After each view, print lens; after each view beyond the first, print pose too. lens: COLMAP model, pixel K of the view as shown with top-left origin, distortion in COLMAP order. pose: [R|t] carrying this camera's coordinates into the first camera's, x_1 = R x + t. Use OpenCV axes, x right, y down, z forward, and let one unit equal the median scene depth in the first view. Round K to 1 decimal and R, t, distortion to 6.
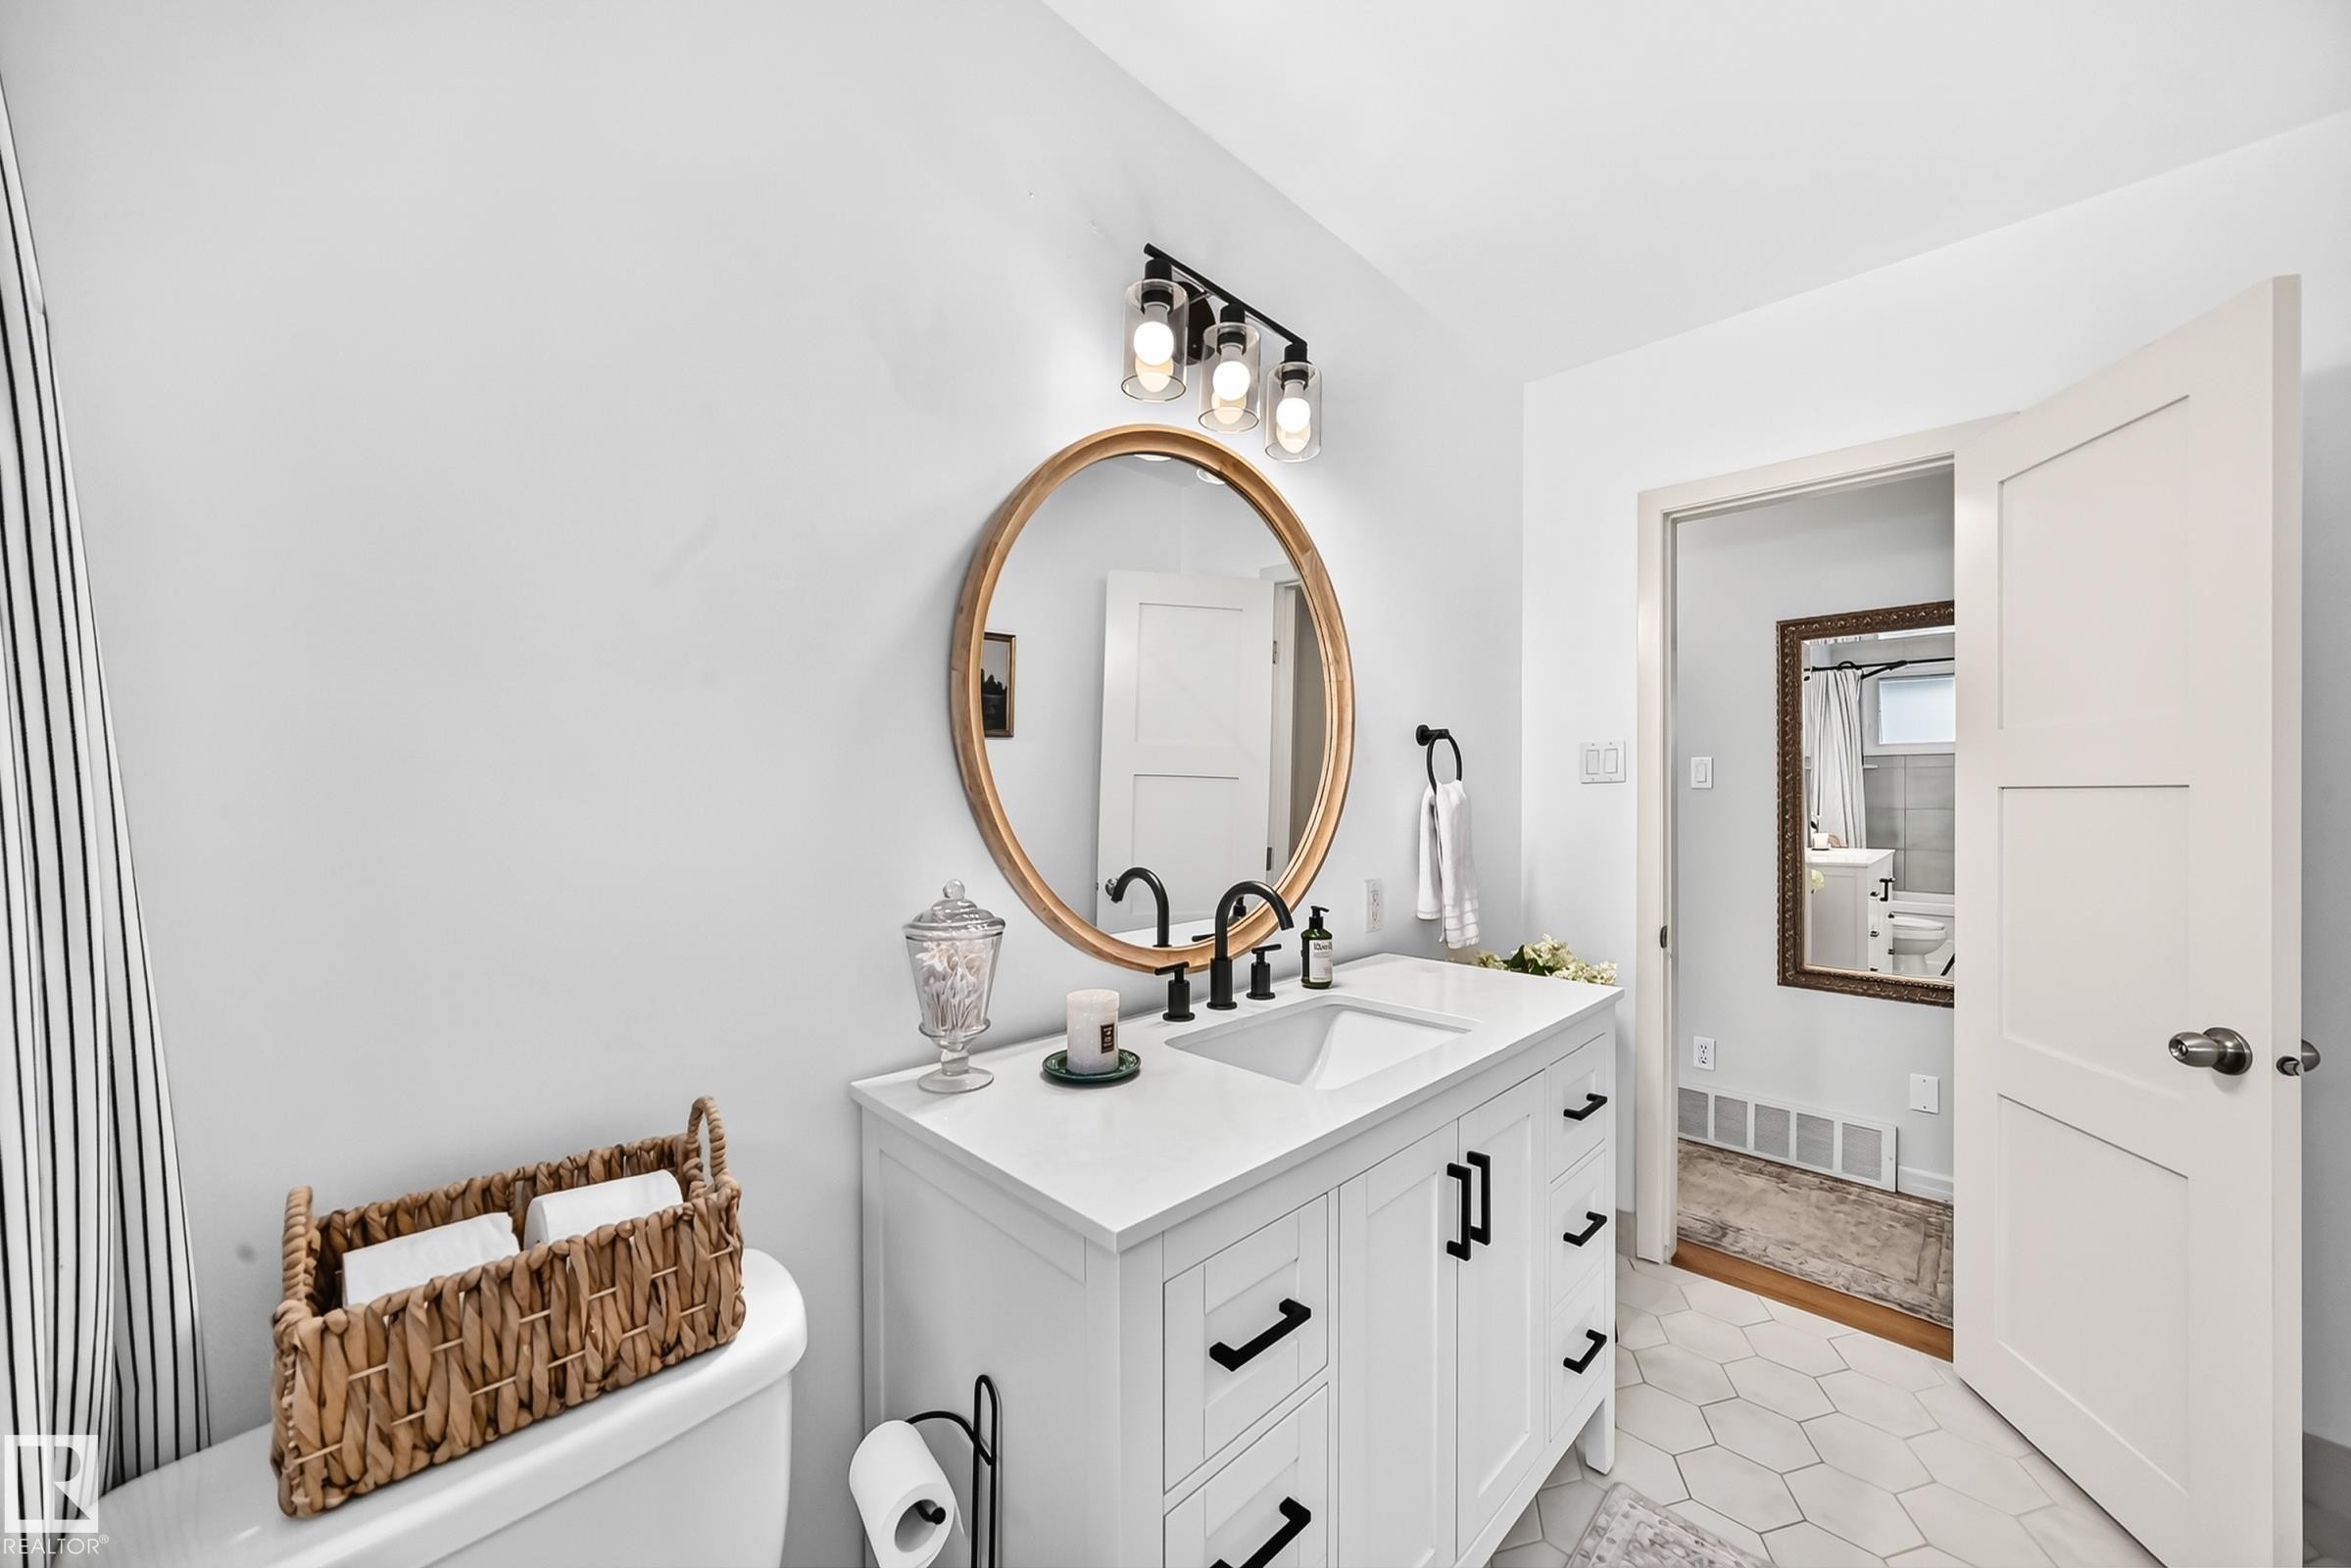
lens RADIAL K [[859.4, 0, 1183.6], [0, 859.4, 780.7], [0, 0, 1]] dist [-0.021127, 0.007046]
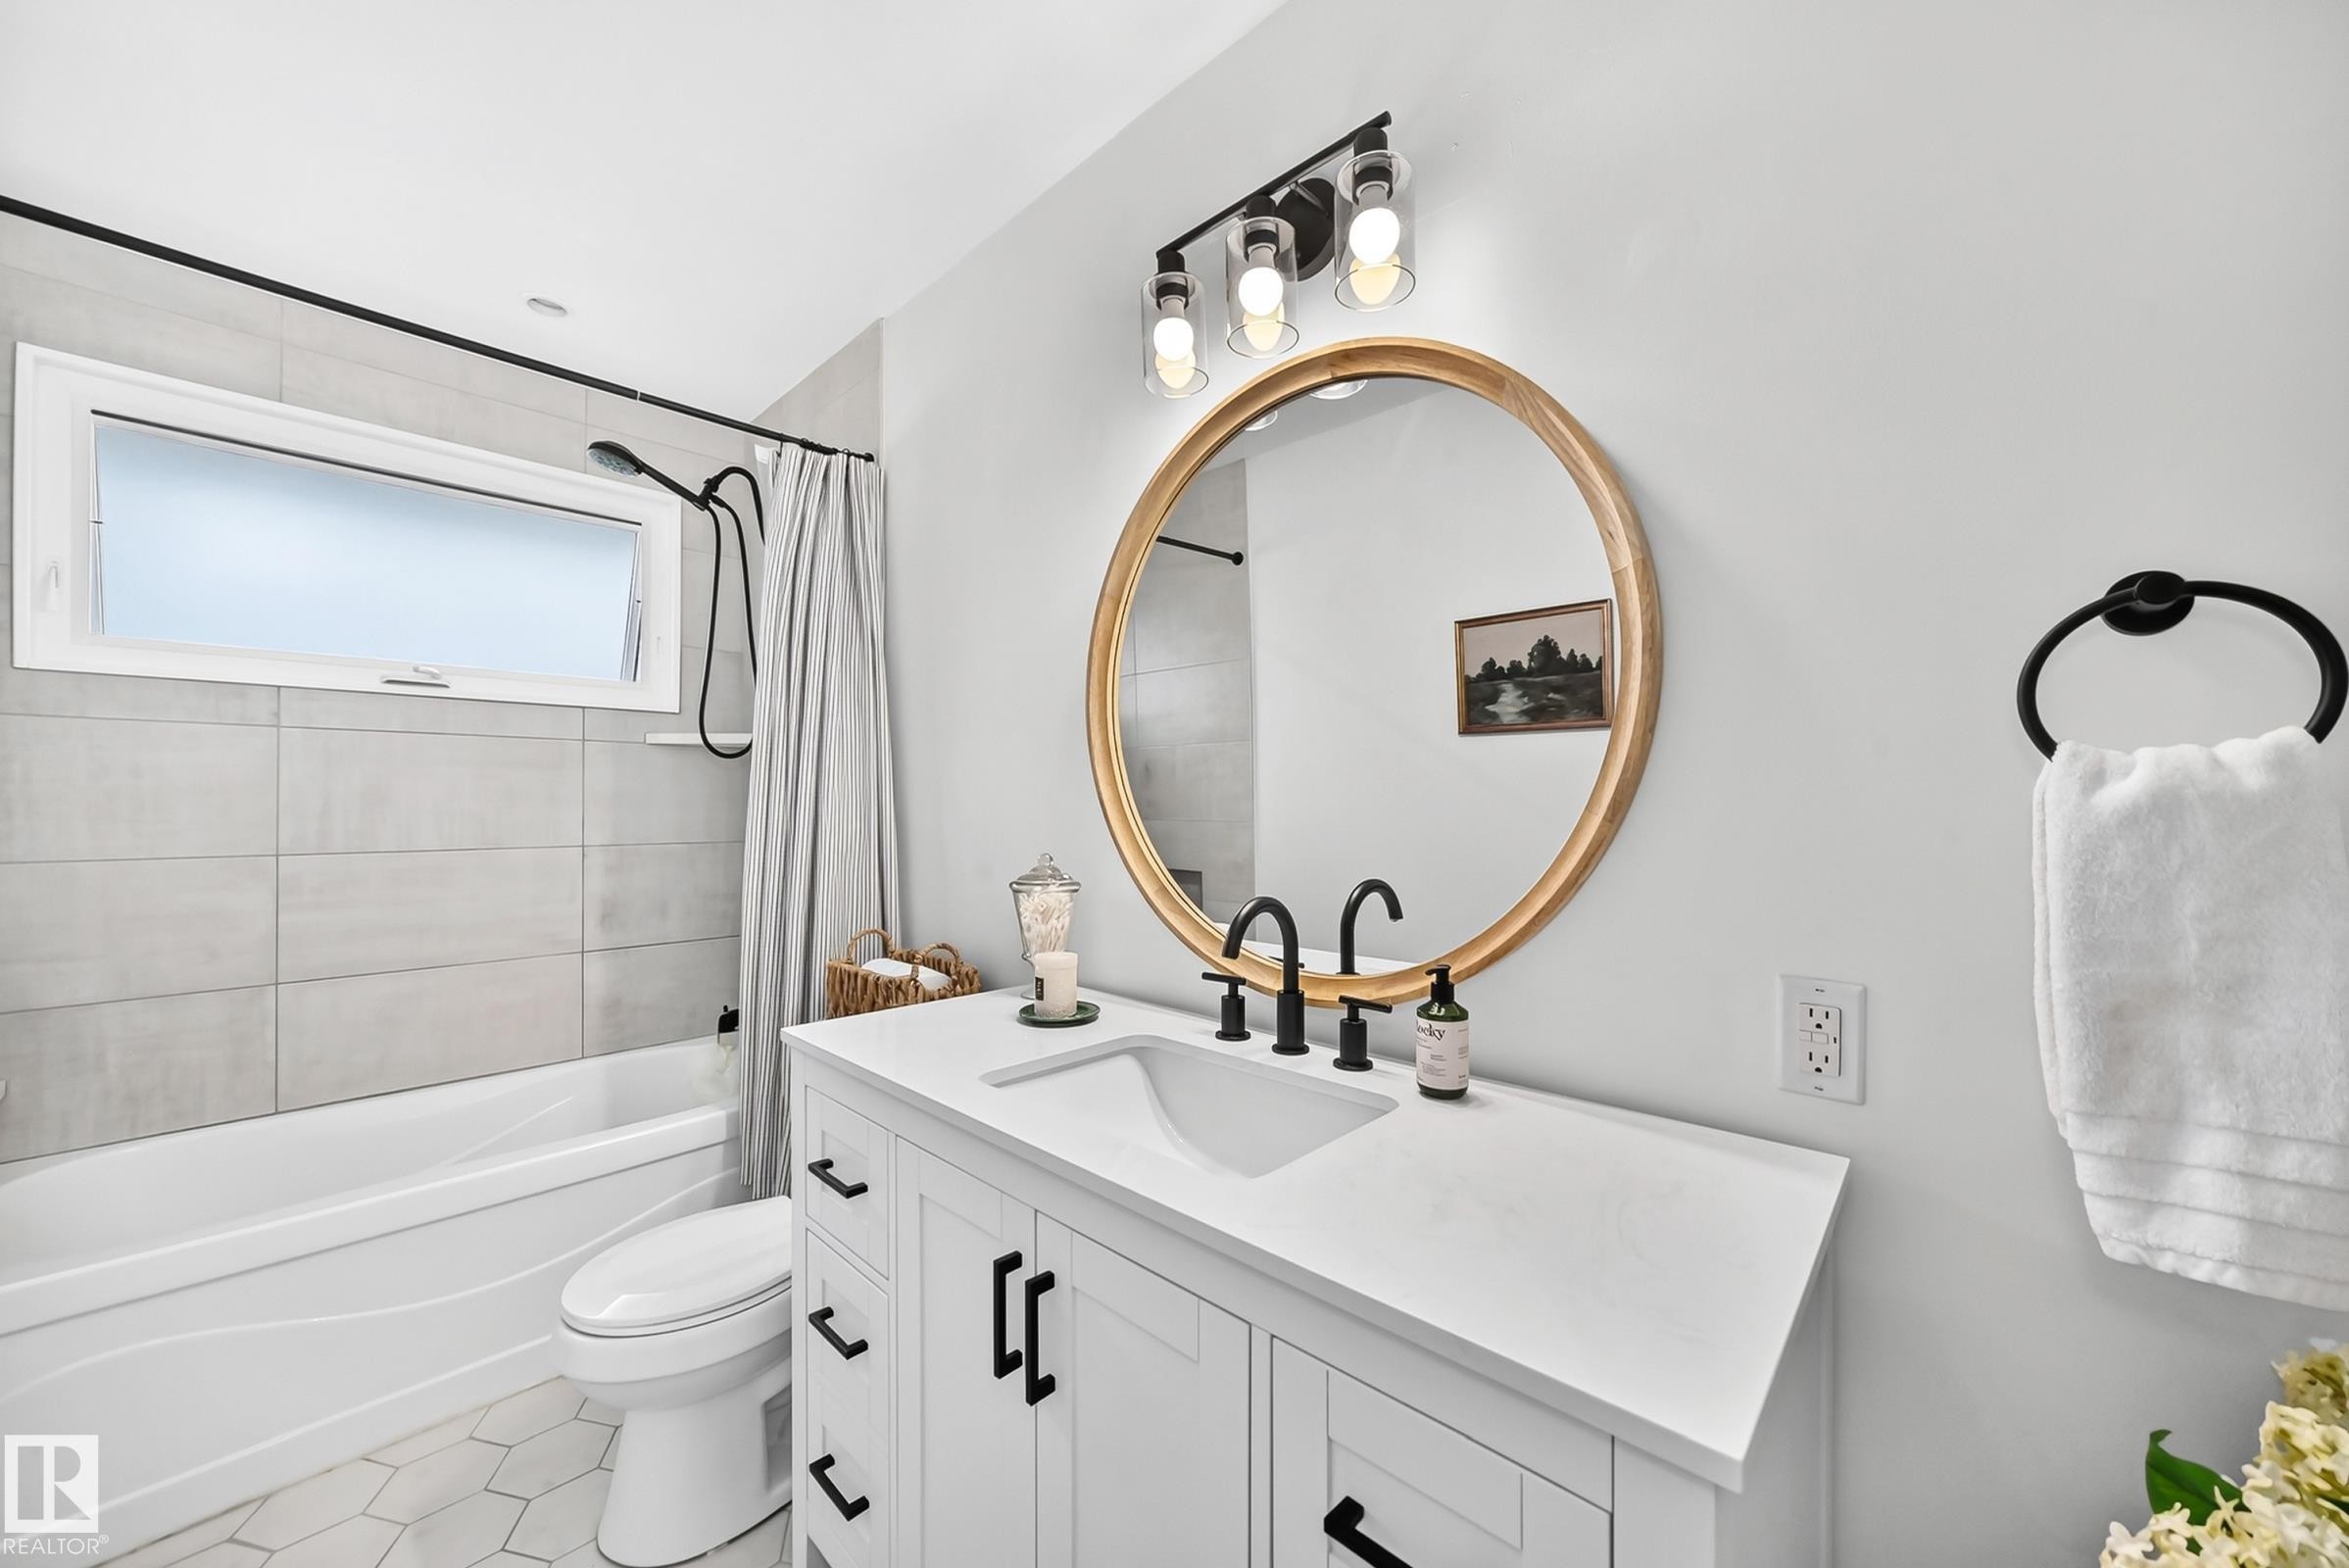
lens RADIAL K [[858.7, 0, 1182.6], [0, 858.7, 780.7], [0, 0, 1]] dist [-0.021127, 0.007046]
pose [[0.016511, -0.018576, -0.999691, 0.874366], [0.027503, 0.999458, -0.018118, 0.017558], [0.999485, -0.027195, 0.017013, 0.895393]]
